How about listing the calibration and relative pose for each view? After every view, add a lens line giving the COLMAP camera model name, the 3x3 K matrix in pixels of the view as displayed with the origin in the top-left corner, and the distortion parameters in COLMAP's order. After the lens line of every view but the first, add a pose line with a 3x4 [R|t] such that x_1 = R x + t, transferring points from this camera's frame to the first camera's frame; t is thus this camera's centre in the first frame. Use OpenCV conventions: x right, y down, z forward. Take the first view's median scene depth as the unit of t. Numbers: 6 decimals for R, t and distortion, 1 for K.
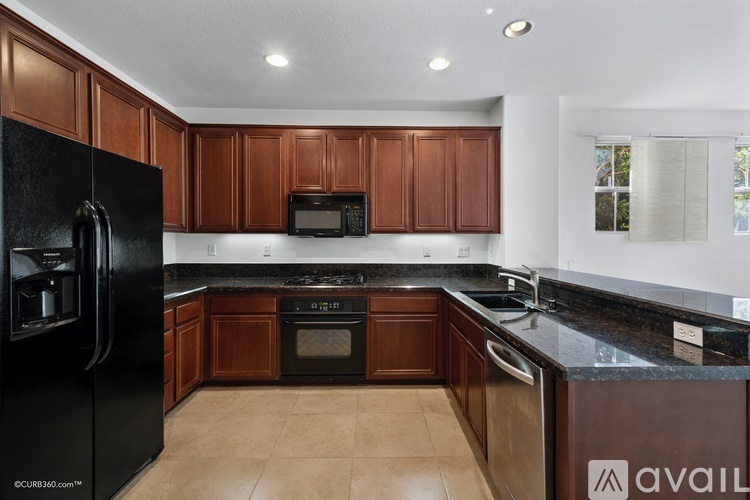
lens RADIAL K [[322.9, 0, 377.6], [0, 322.9, 243.4], [0, 0, 1]] dist [0.004279, -0.001513]
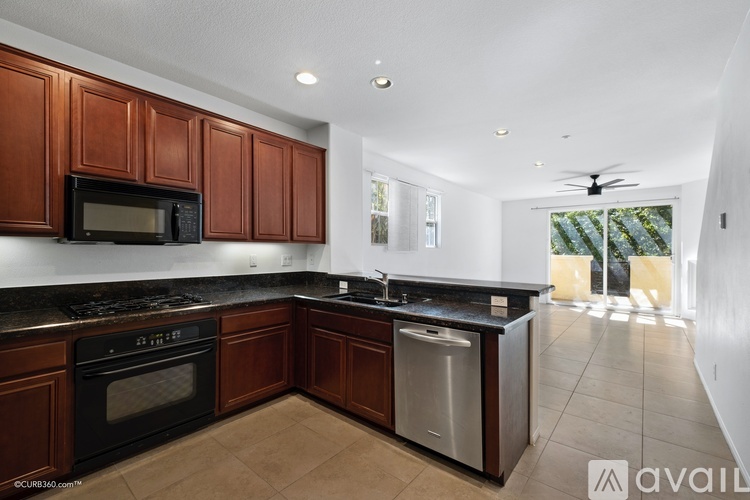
lens RADIAL K [[322.9, 0, 377.6], [0, 322.9, 252.1], [0, 0, 1]] dist [0.004279, -0.001513]
pose [[0.644492, -0.000666, 0.764611, -0.391869], [-0.000410, 0.999999, 0.001217, -0.003456], [-0.764611, -0.001097, 0.644491, 0.142574]]
